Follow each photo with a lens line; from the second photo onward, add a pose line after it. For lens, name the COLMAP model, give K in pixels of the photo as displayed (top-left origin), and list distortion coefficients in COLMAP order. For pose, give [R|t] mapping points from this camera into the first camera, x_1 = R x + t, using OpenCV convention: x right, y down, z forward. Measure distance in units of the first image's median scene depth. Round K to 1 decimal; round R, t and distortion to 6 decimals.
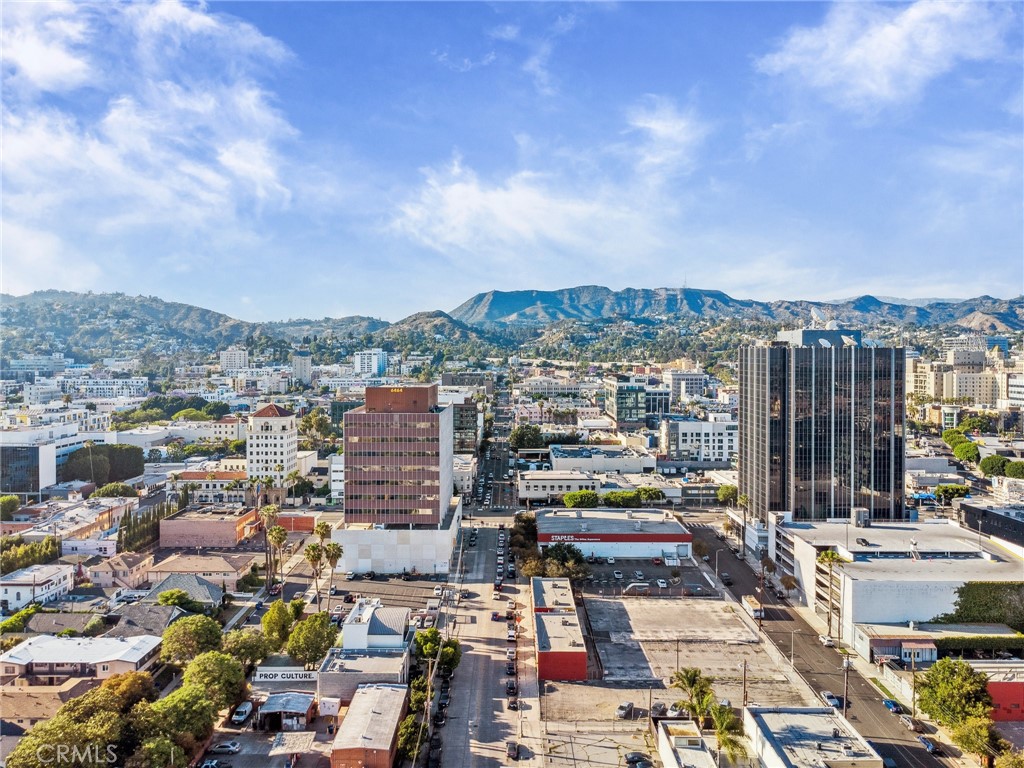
lens RADIAL K [[769.4, 0, 512.0], [0, 769.4, 384.0], [0, 0, 1]] dist [-0.008001, -0.007583]
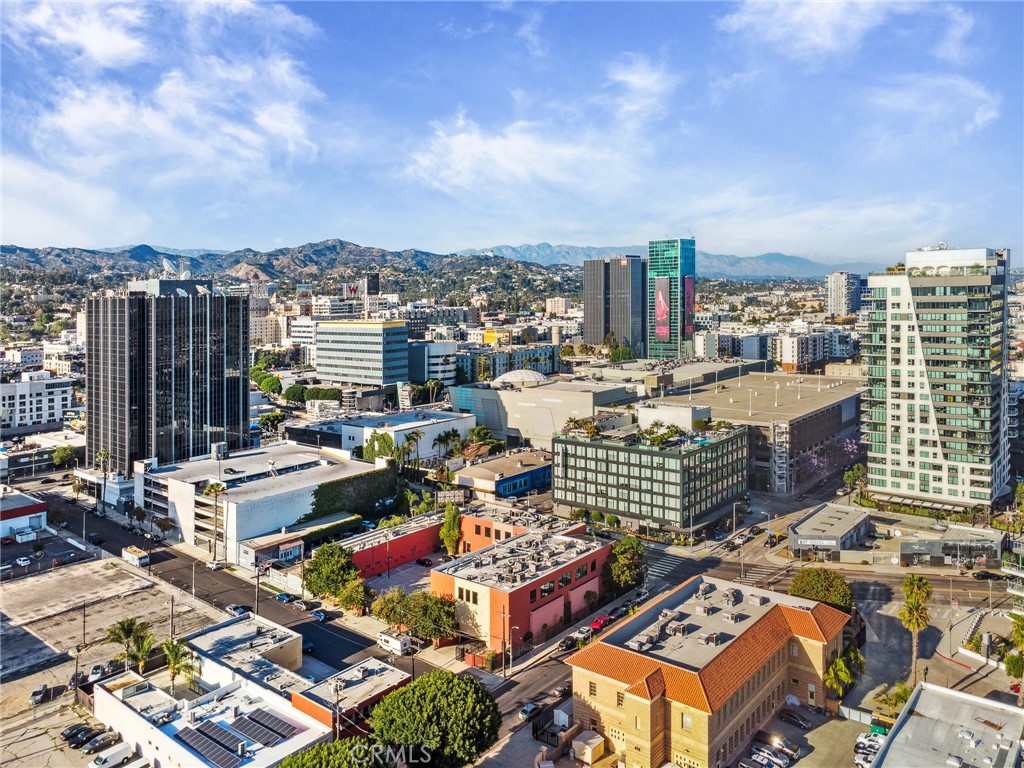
lens RADIAL K [[769.4, 0, 512.0], [0, 769.4, 384.0], [0, 0, 1]] dist [-0.008001, -0.007583]
pose [[0.613834, -0.106418, 0.782229, -0.148005], [0.054688, 0.994224, 0.092343, -0.000749], [-0.787538, -0.013905, 0.616109, -0.007897]]
